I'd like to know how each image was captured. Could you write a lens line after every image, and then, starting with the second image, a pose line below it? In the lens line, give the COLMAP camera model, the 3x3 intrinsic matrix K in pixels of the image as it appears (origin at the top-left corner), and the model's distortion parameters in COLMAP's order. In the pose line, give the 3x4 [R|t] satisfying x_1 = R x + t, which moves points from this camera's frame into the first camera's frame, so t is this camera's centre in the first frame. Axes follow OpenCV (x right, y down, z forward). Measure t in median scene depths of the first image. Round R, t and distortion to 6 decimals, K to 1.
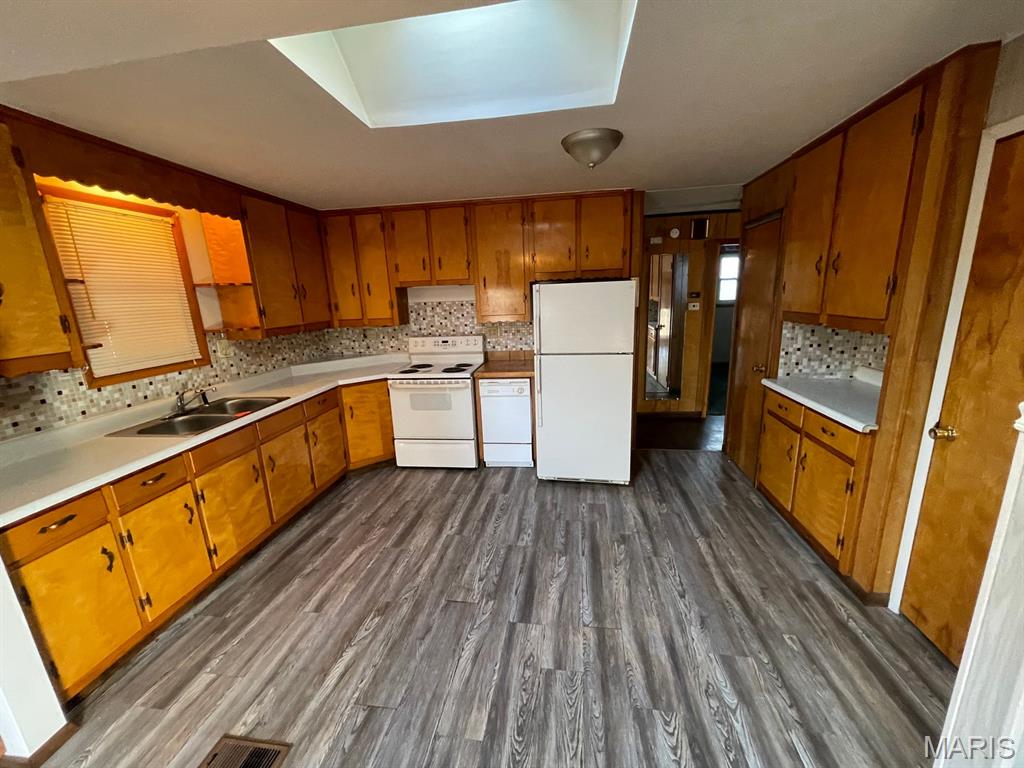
lens RADIAL K [[412.9, 0, 510.8], [0, 412.9, 387.8], [0, 0, 1]] dist [-0.001463, 0.000253]
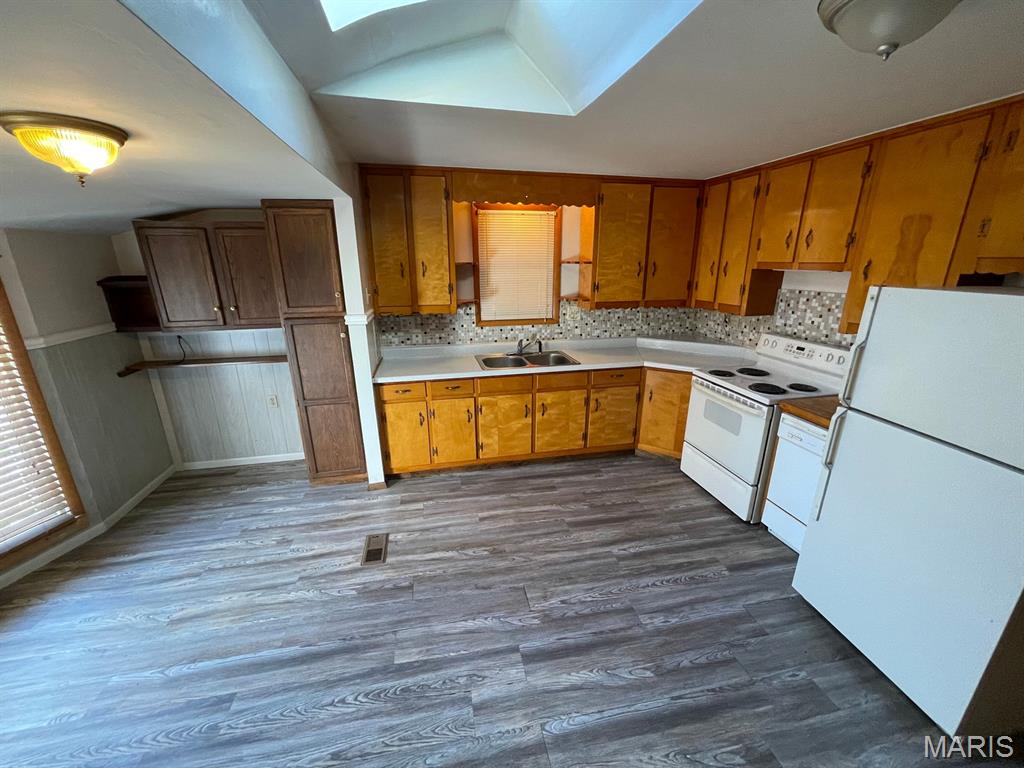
lens RADIAL K [[412.9, 0, 510.8], [0, 412.9, 387.8], [0, 0, 1]] dist [-0.001463, 0.000253]
pose [[0.342426, 0.315575, -0.884961, 0.485994], [-0.220902, 0.942542, 0.250633, -0.174742], [0.913207, 0.109667, 0.392462, 0.403951]]
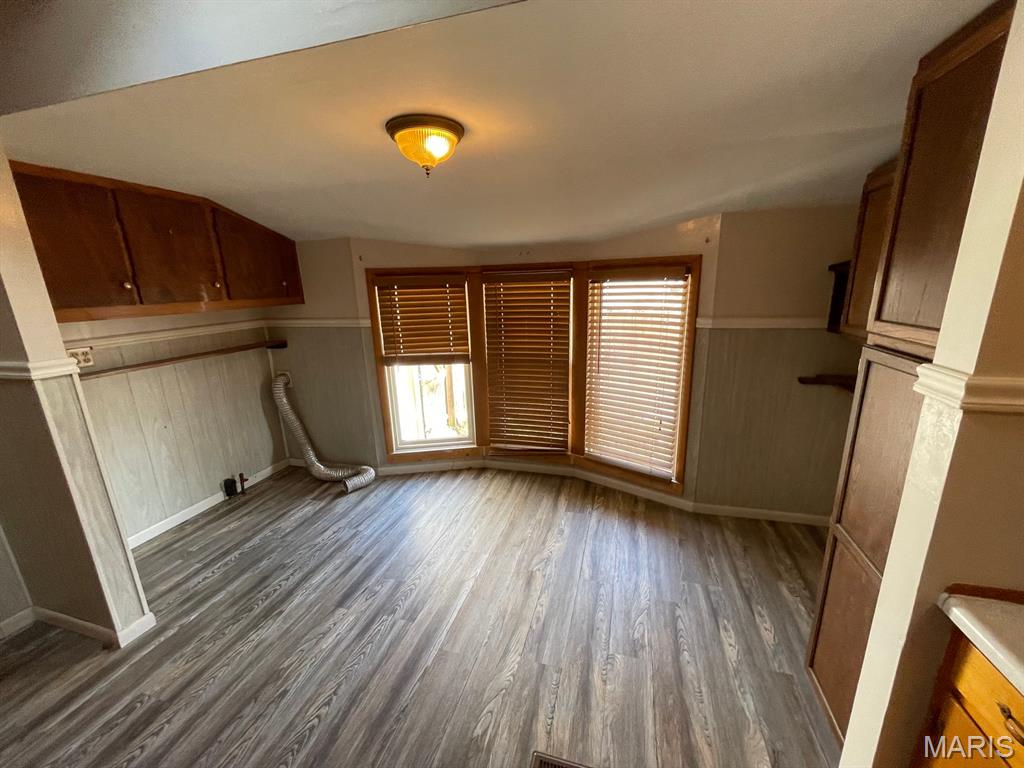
lens RADIAL K [[412.9, 0, 510.8], [0, 412.9, 387.8], [0, 0, 1]] dist [-0.001463, 0.000253]
pose [[-0.989546, 0.035213, 0.139853, -0.357385], [0.096051, 0.884280, 0.456972, -0.159035], [-0.107578, 0.465627, -0.878418, 0.747315]]
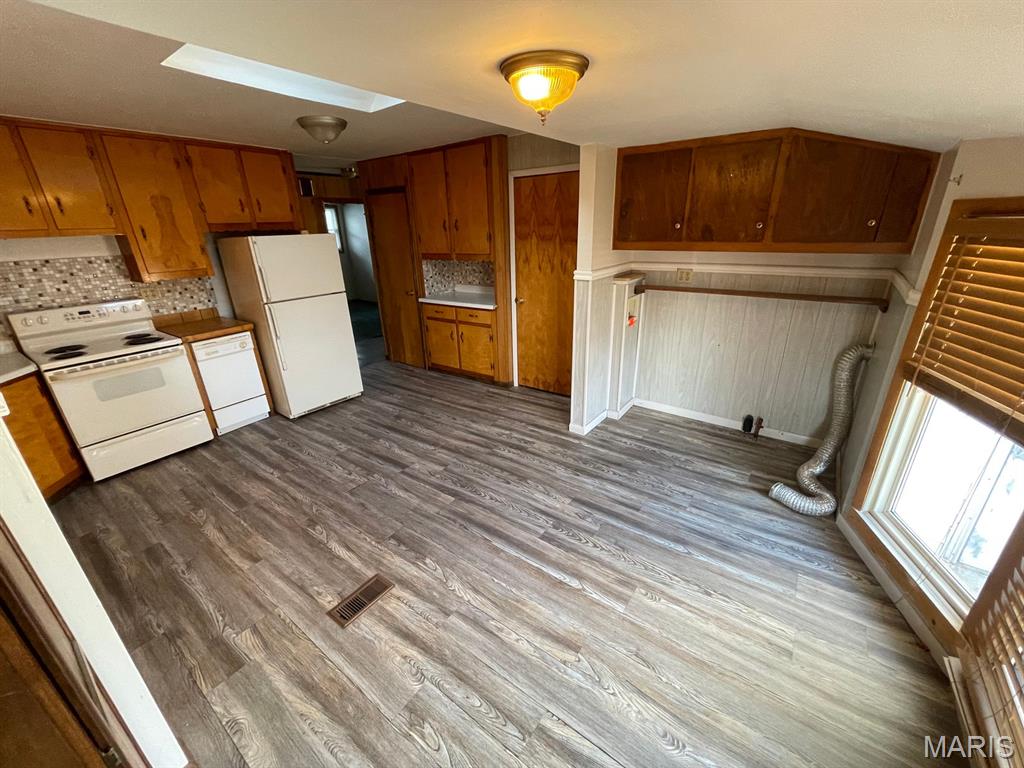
lens RADIAL K [[412.9, 0, 510.8], [0, 412.9, 387.8], [0, 0, 1]] dist [-0.001463, 0.000253]
pose [[0.458927, -0.302465, 0.835404, -0.718314], [0.210219, 0.950536, 0.228666, 0.017827], [-0.863246, 0.070677, 0.499811, -0.079128]]
